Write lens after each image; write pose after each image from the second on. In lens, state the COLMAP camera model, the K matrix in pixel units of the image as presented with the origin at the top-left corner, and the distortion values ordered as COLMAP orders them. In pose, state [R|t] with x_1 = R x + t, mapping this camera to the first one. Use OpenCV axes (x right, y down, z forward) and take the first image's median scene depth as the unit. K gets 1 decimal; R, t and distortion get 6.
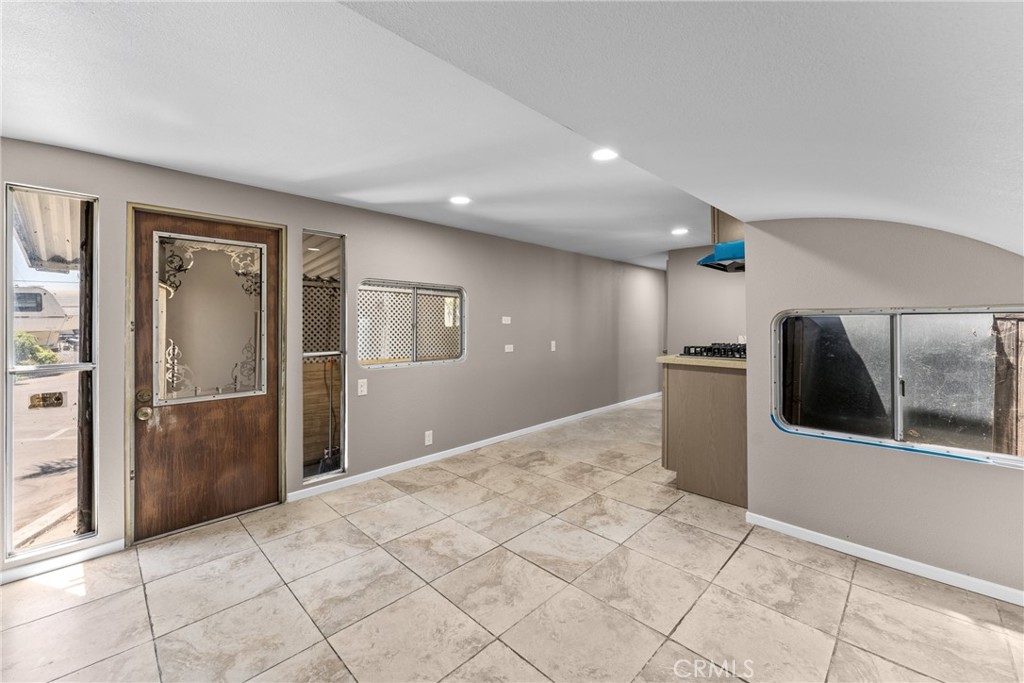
lens RADIAL K [[414.3, 0, 507.3], [0, 414.3, 321.7], [0, 0, 1]] dist [0.001974, -0.000441]
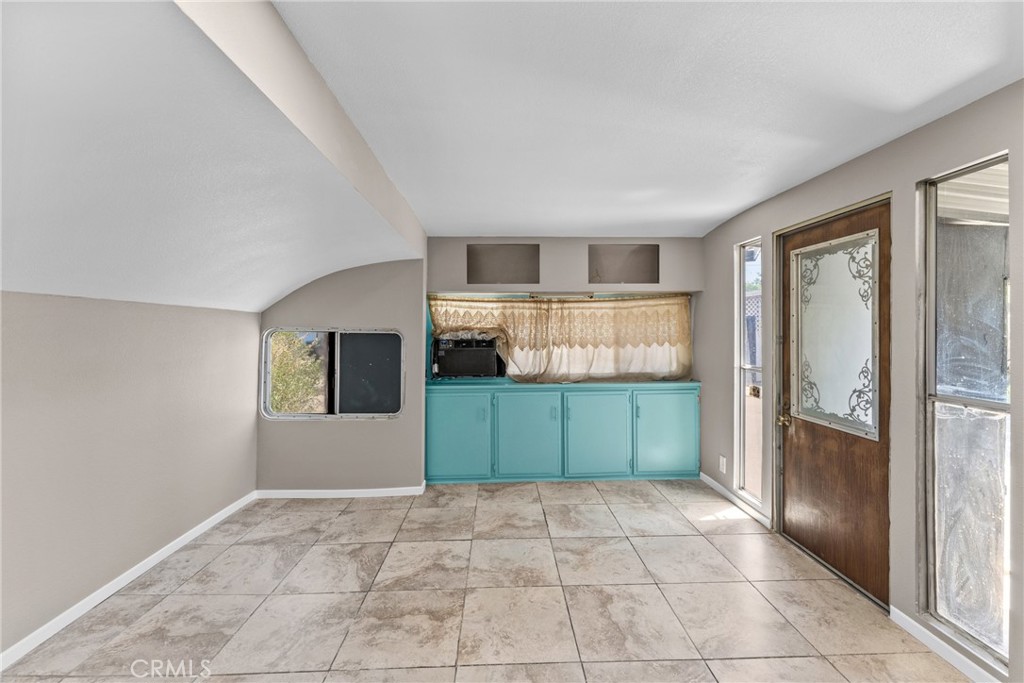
lens RADIAL K [[414.3, 0, 517.3], [0, 414.3, 329.1], [0, 0, 1]] dist [0.001974, -0.000441]
pose [[-0.671868, -0.001183, -0.740670, 0.401645], [-0.003524, 0.999993, 0.001599, -0.016871], [0.740663, 0.003684, -0.671867, 1.177520]]
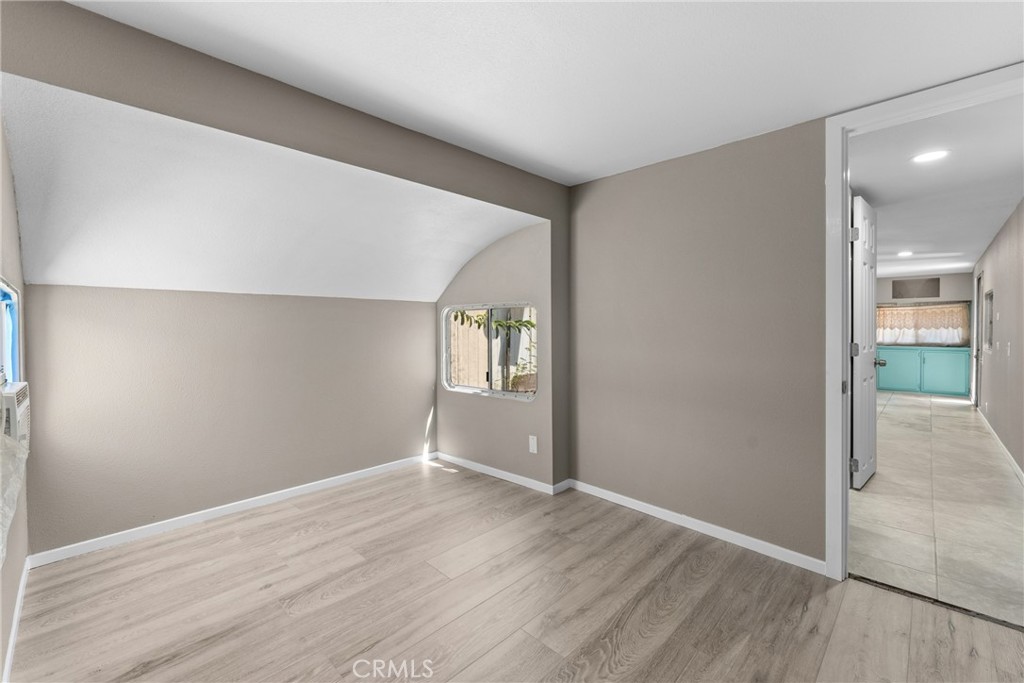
lens RADIAL K [[432.7, 0, 510.5], [0, 432.7, 331.3], [0, 0, 1]] dist [-0.001680, -0.000292]
pose [[-0.999921, -0.005033, -0.011554, 2.030194], [-0.005234, 0.999835, 0.017395, 0.025402], [0.011465, 0.017454, -0.999782, 3.557256]]
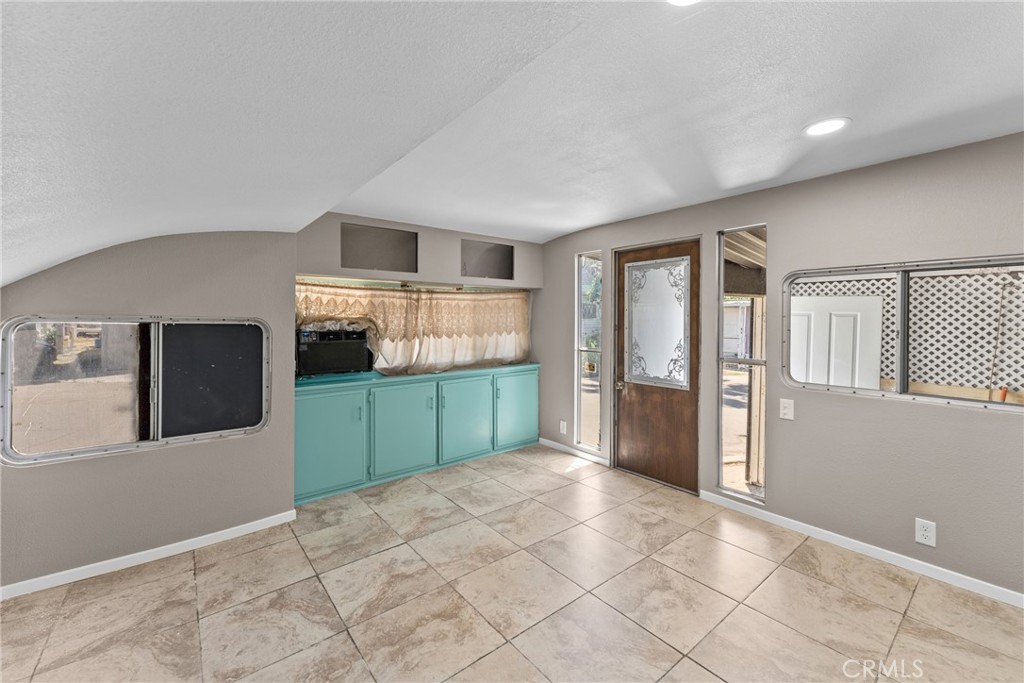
lens RADIAL K [[414.3, 0, 517.5], [0, 414.3, 323.8], [0, 0, 1]] dist [0.001974, -0.000441]
pose [[-0.095968, 0.005737, -0.995368, 0.653939], [-0.005335, 0.999966, 0.006278, -0.010331], [0.995370, 0.005913, -0.095935, 0.748439]]
